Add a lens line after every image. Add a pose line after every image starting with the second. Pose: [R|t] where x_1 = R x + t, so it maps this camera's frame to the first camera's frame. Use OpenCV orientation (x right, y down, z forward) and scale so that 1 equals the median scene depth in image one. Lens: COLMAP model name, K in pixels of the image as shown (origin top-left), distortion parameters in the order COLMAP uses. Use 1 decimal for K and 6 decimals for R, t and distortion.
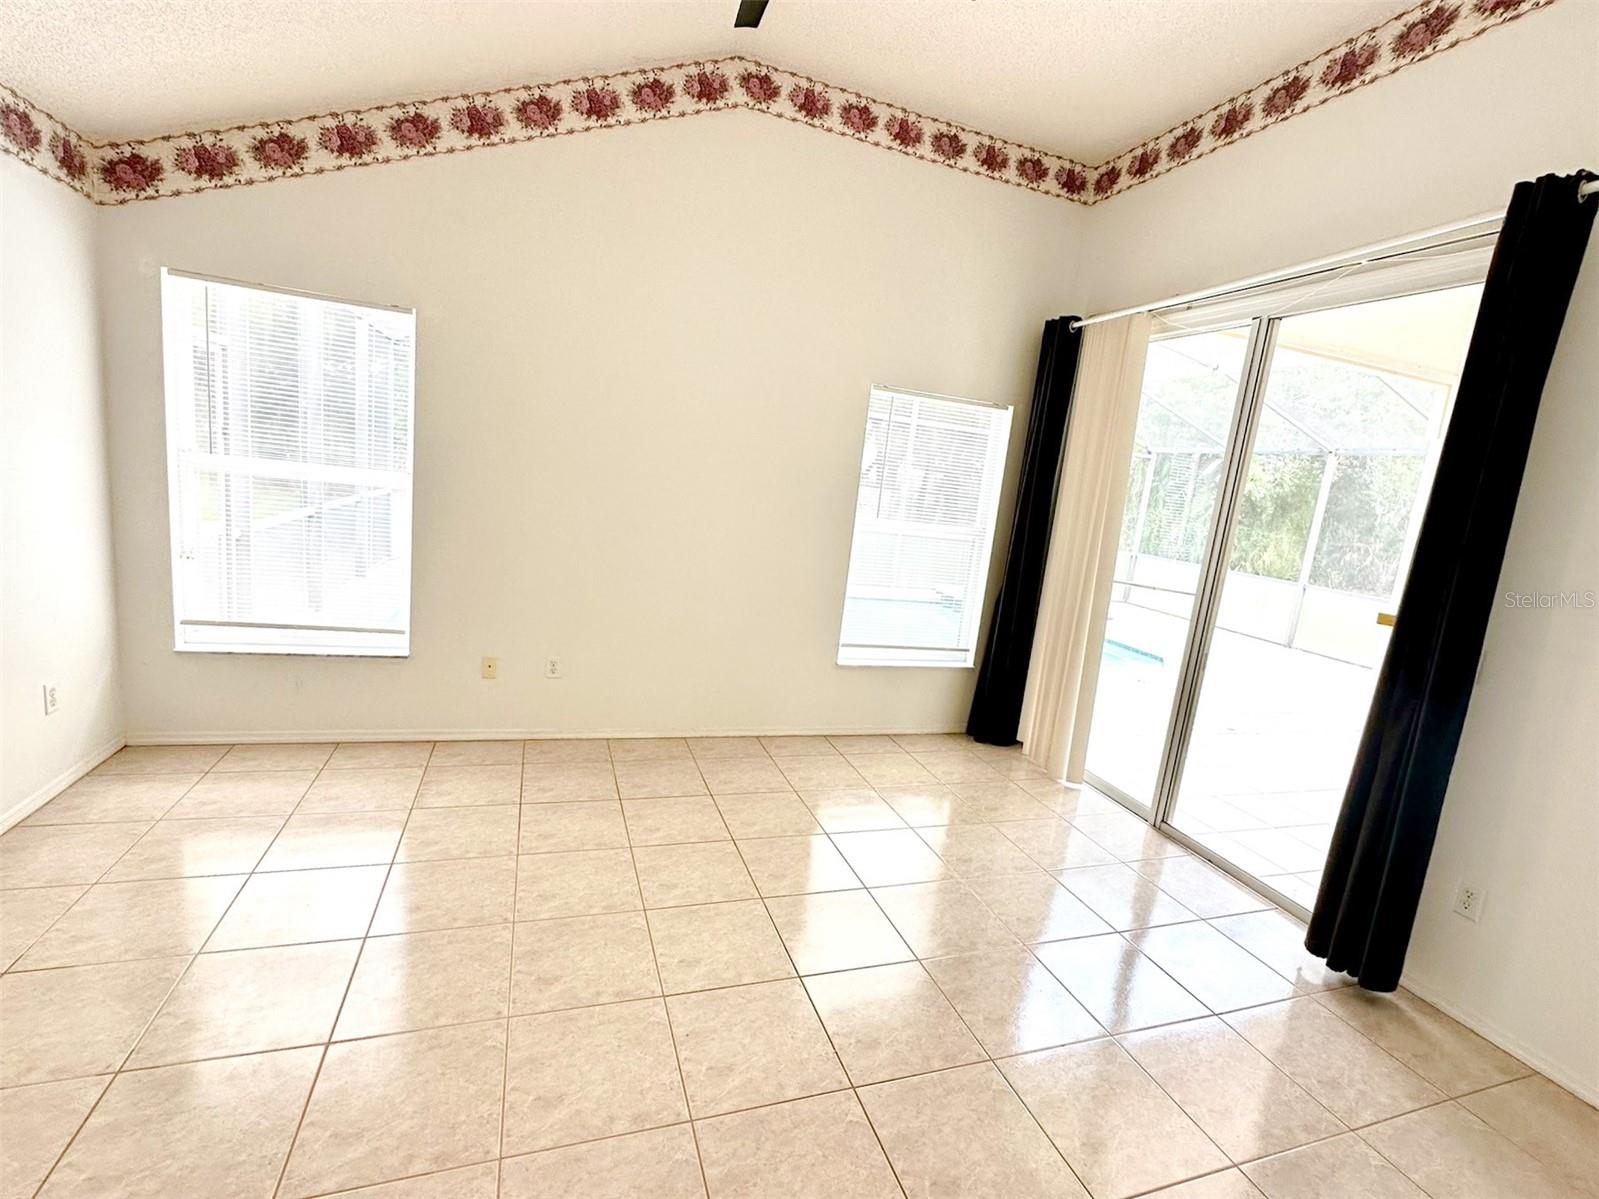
lens RADIAL K [[640.2, 0, 799.5], [0, 640.2, 599.5], [0, 0, 1]] dist [-0.000324, 0.000041]
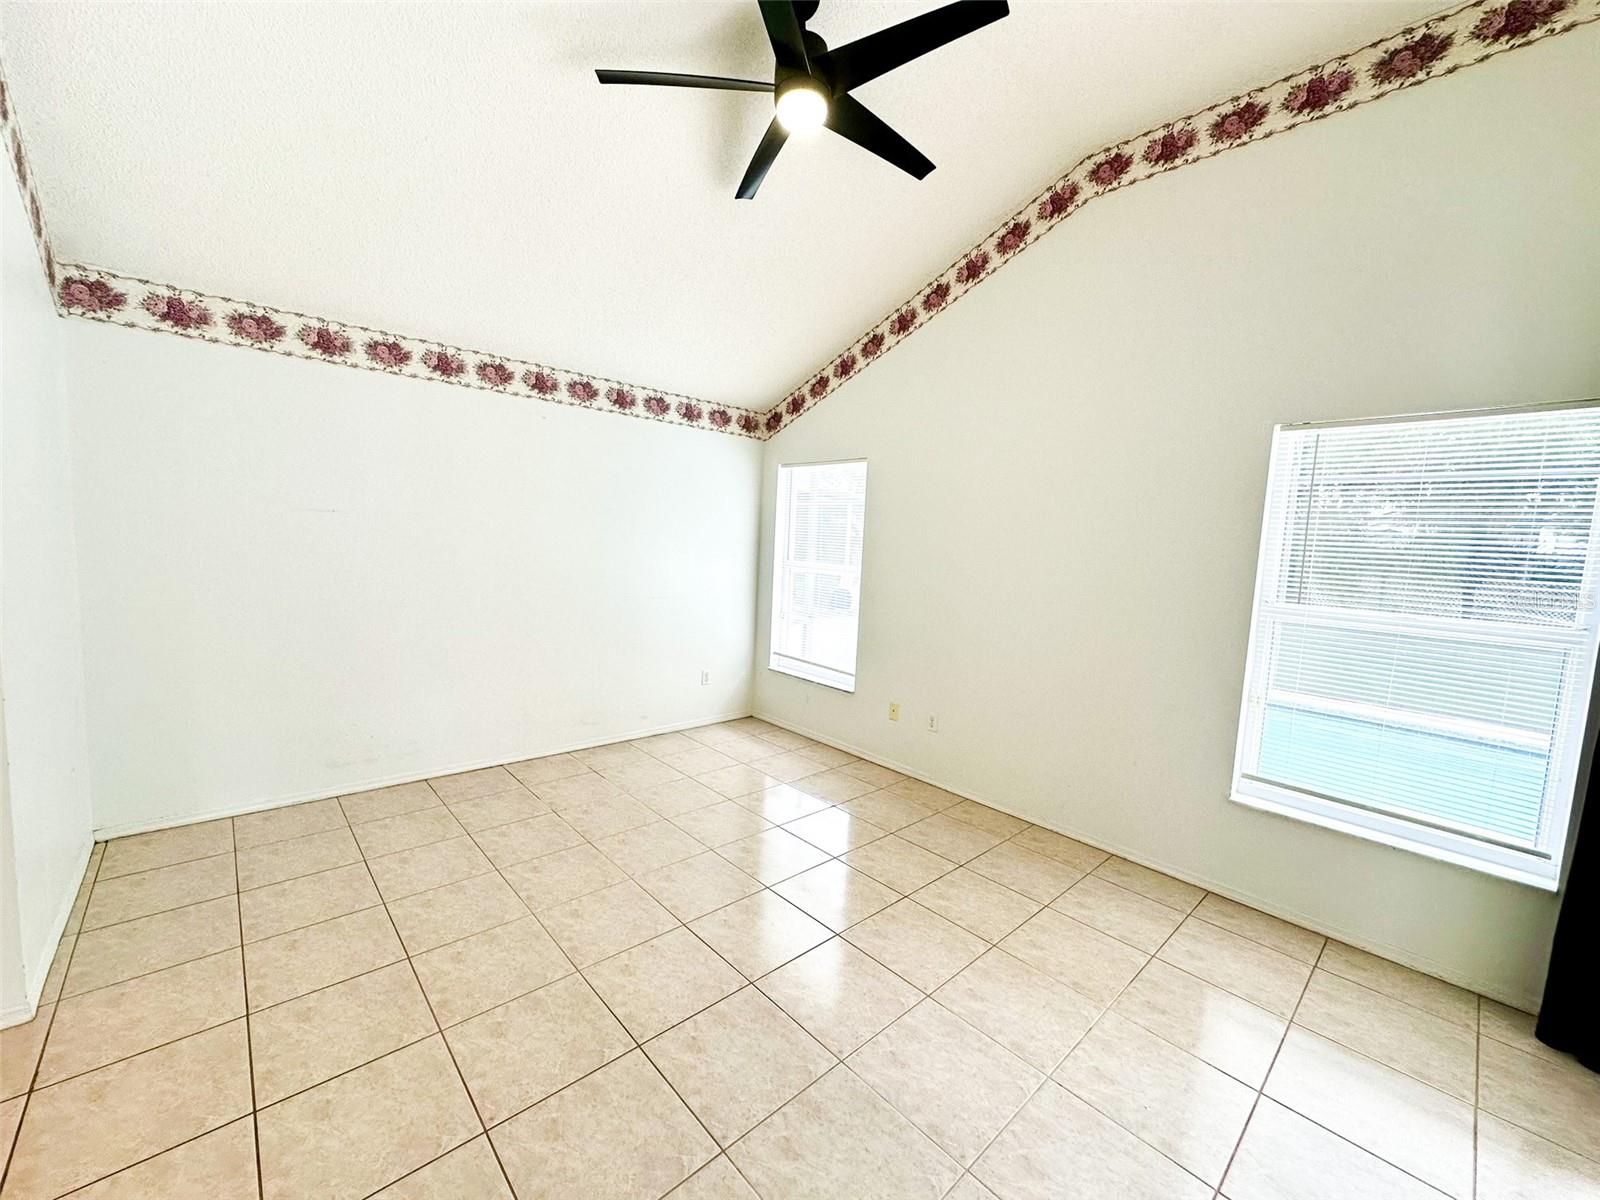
lens RADIAL K [[638.6, 0, 803.1], [0, 638.6, 601.7], [0, 0, 1]] dist [-0.001712, -0.000137]
pose [[0.434381, 0.008708, -0.900687, 0.620949], [-0.148009, 0.987051, -0.061838, -0.006558], [0.888485, 0.160171, 0.430045, 0.255123]]
